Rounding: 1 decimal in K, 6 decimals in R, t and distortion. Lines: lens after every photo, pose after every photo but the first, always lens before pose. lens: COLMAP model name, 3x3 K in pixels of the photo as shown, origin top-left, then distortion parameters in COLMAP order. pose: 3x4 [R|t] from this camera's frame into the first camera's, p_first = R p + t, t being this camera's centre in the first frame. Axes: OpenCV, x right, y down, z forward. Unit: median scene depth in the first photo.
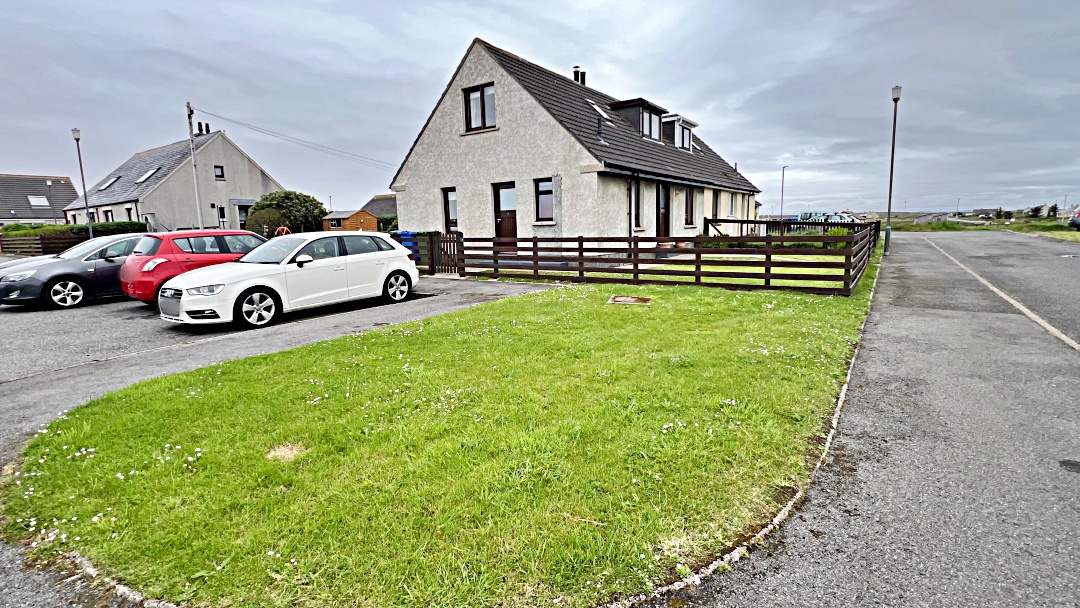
lens RADIAL K [[506.7, 0, 537.5], [0, 506.7, 307.5], [0, 0, 1]] dist [-0.000236, -0.000187]
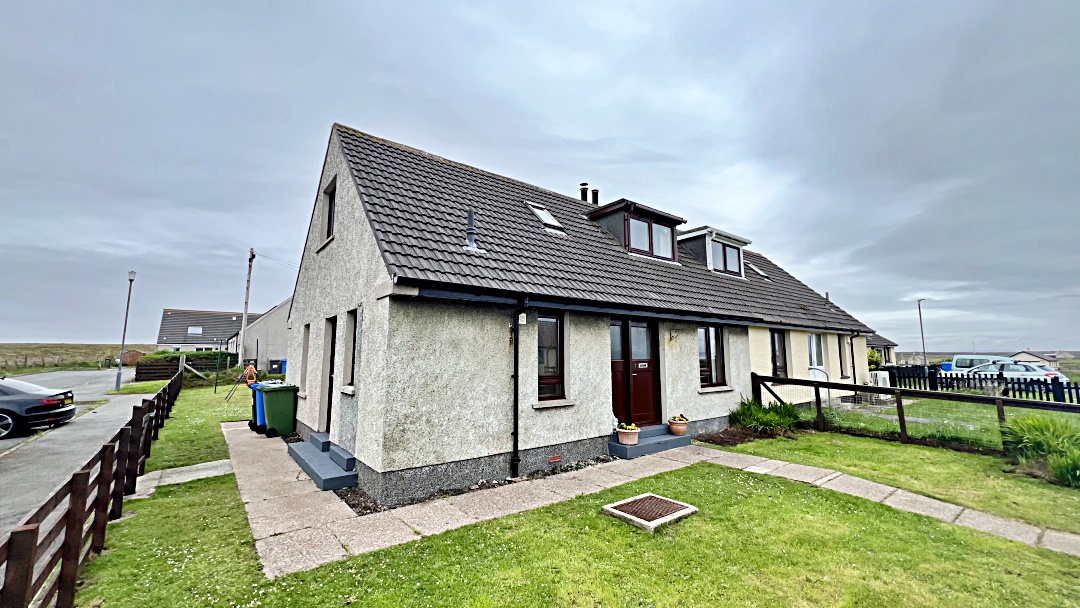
lens RADIAL K [[433.0, 0, 540.3], [0, 433.0, 302.0], [0, 0, 1]] dist [-0.000529, 0.000341]
pose [[0.954718, -0.010319, -0.297334, 0.239886], [-0.072713, 0.960998, -0.266827, -0.101167], [0.288491, 0.276364, 0.916731, 0.414701]]
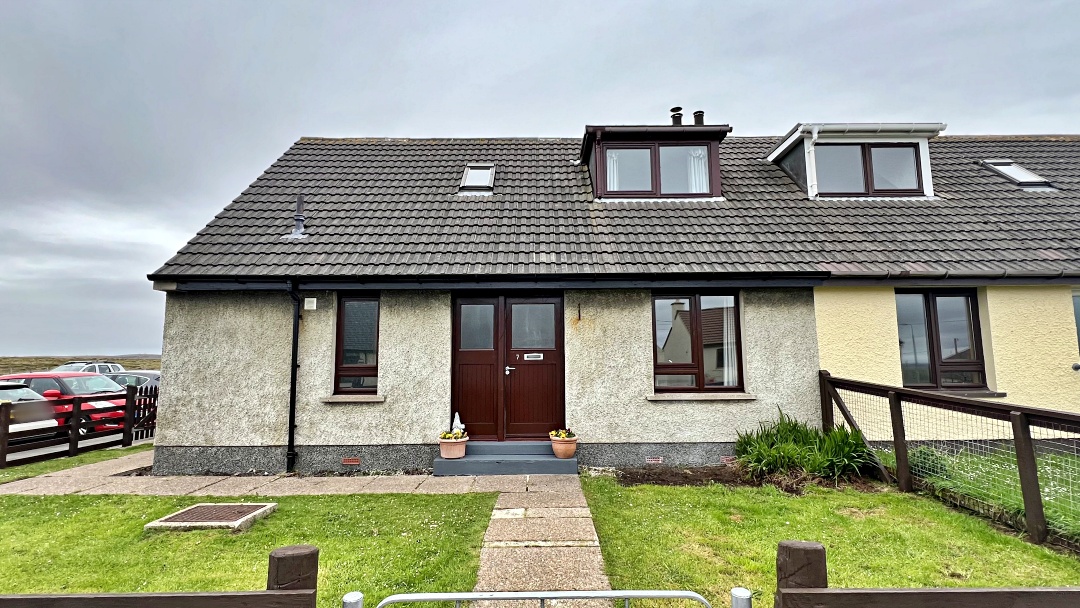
lens RADIAL K [[510.4, 0, 536.0], [0, 510.4, 301.8], [0, 0, 1]] dist [-0.001851, -0.000197]
pose [[0.566950, -0.068211, -0.820923, 0.506849], [-0.141913, 0.973578, -0.178904, -0.135267], [0.811436, 0.217930, 0.542290, 0.646713]]
